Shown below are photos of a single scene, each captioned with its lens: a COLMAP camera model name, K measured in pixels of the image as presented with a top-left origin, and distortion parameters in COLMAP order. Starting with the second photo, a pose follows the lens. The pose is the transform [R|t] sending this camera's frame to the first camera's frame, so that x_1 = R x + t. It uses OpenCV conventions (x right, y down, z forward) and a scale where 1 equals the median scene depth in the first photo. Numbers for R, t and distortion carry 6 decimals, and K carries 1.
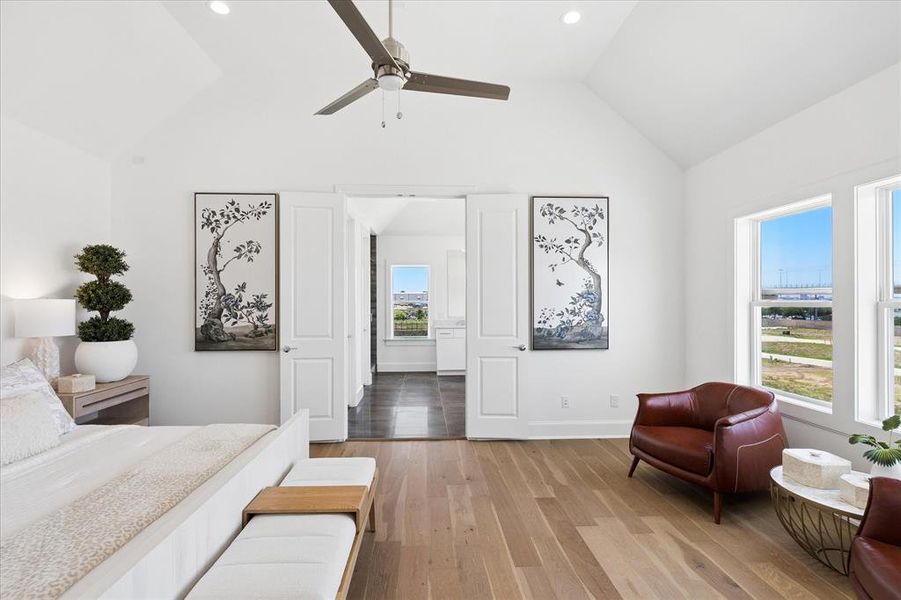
lens RADIAL K [[425.9, 0, 450.6], [0, 425.9, 297.7], [0, 0, 1]] dist [-0.001325, 0.000092]
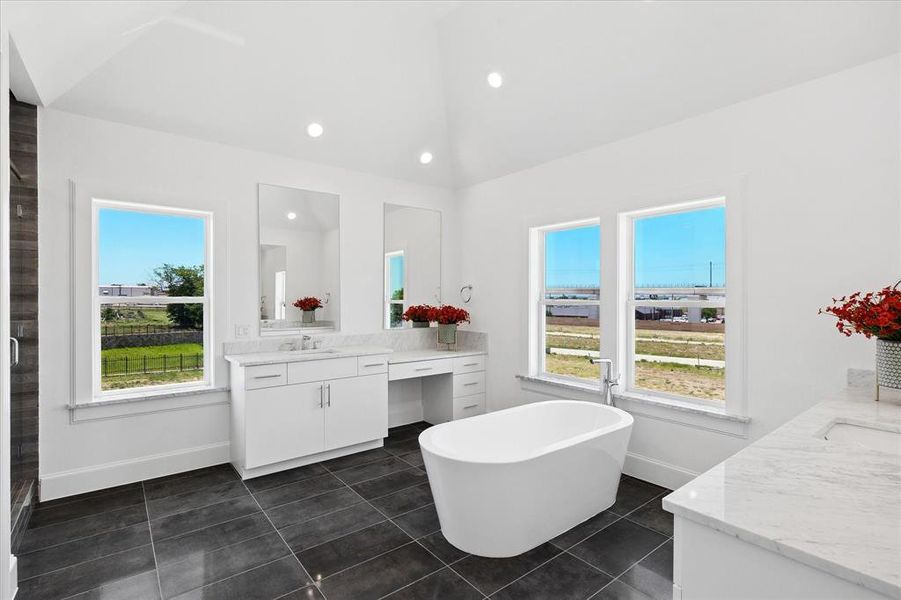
lens RADIAL K [[356.7, 0, 451.0], [0, 356.7, 303.1], [0, 0, 1]] dist [-0.010645, -0.000093]
pose [[0.762041, 0.002836, 0.647523, -0.102827], [-0.004531, 0.999989, 0.000953, 0.011056], [-0.647513, -0.003660, 0.762045, 0.568177]]
